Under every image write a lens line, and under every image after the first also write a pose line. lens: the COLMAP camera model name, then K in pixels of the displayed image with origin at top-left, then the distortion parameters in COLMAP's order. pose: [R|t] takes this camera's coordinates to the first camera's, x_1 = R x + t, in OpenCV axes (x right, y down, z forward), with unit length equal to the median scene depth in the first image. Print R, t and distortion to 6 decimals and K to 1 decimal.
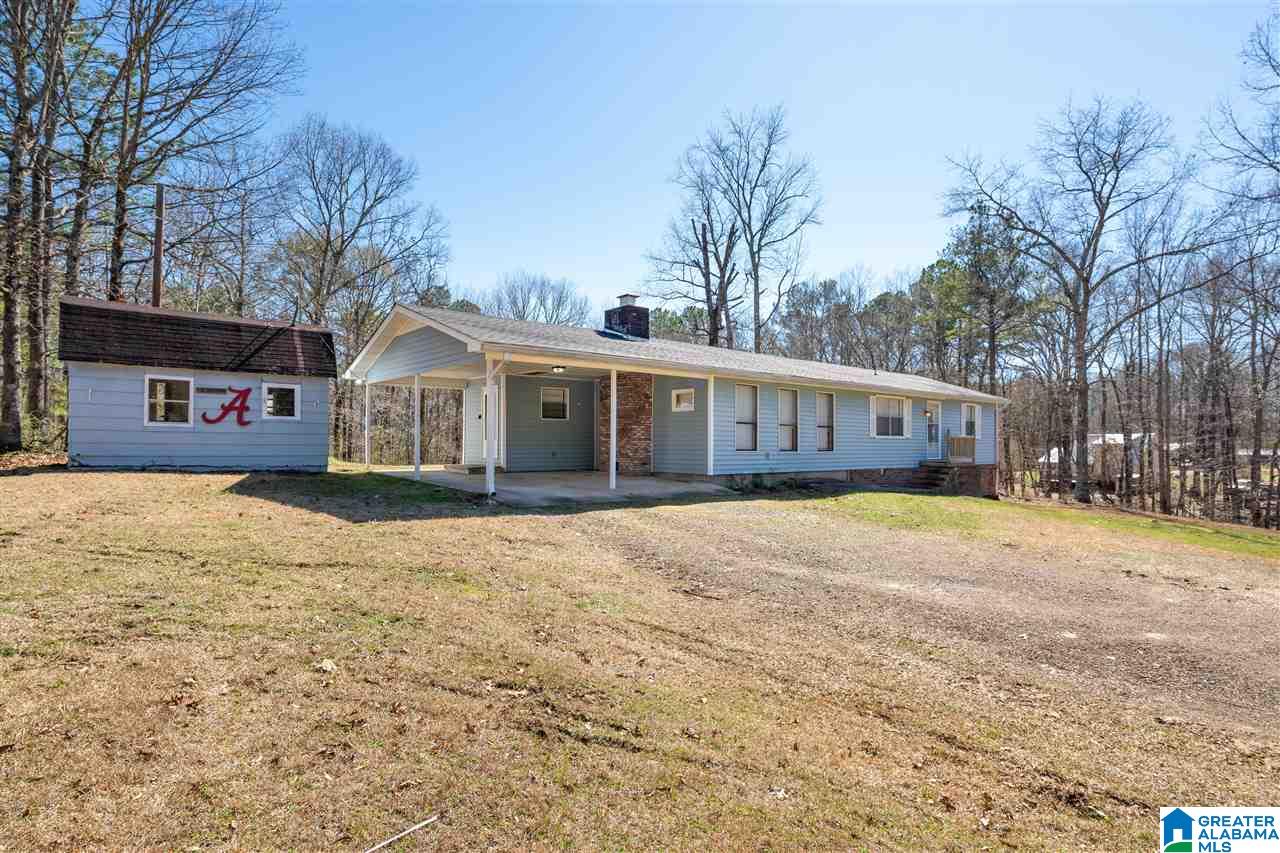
lens RADIAL K [[586.1, 0, 632.0], [0, 586.1, 429.4], [0, 0, 1]] dist [-0.000422, 0.000747]
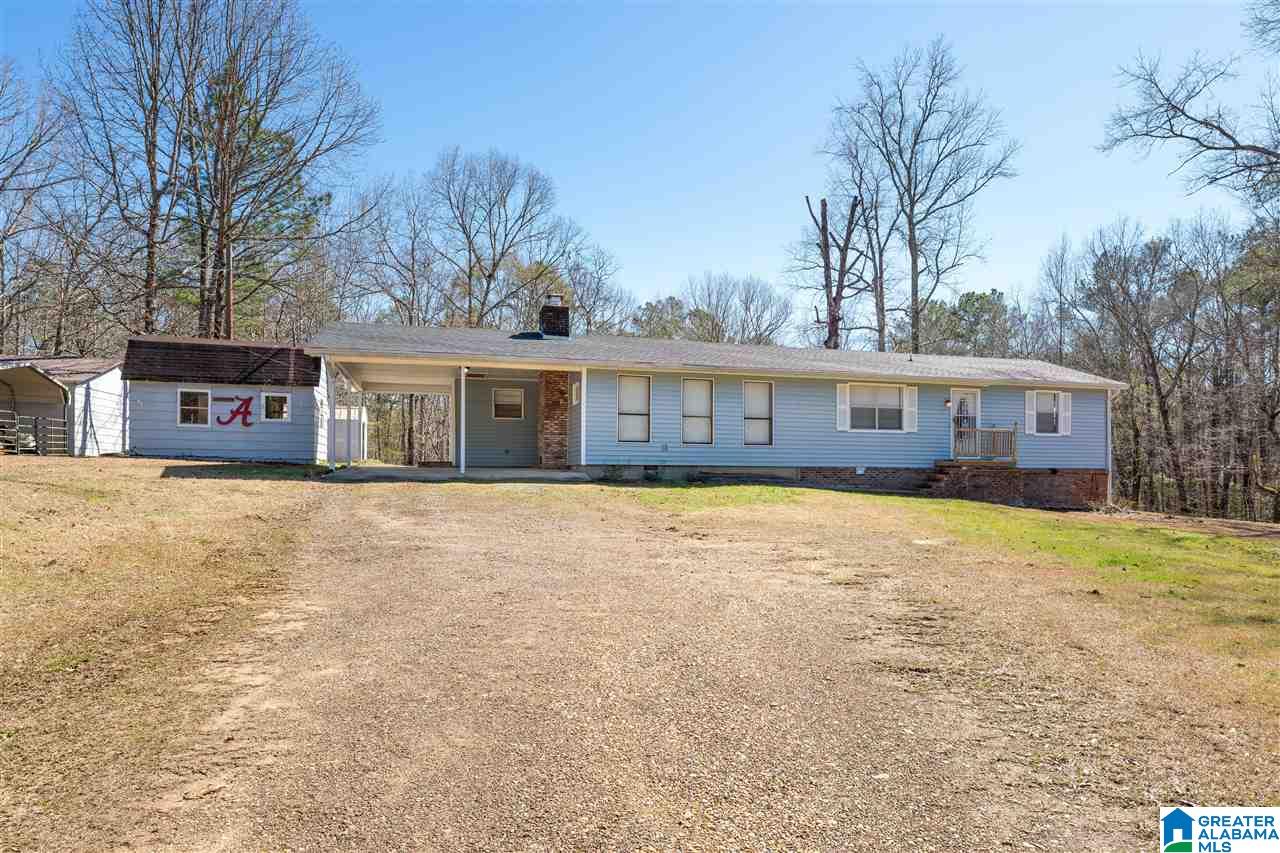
lens RADIAL K [[671.2, 0, 648.6], [0, 671.2, 459.9], [0, 0, 1]] dist [0.000978, -0.001765]
pose [[0.934947, -0.005590, -0.354742, 0.611264], [0.009114, 0.999924, 0.008264, 0.056880], [0.354669, -0.010959, 0.934928, -0.054350]]
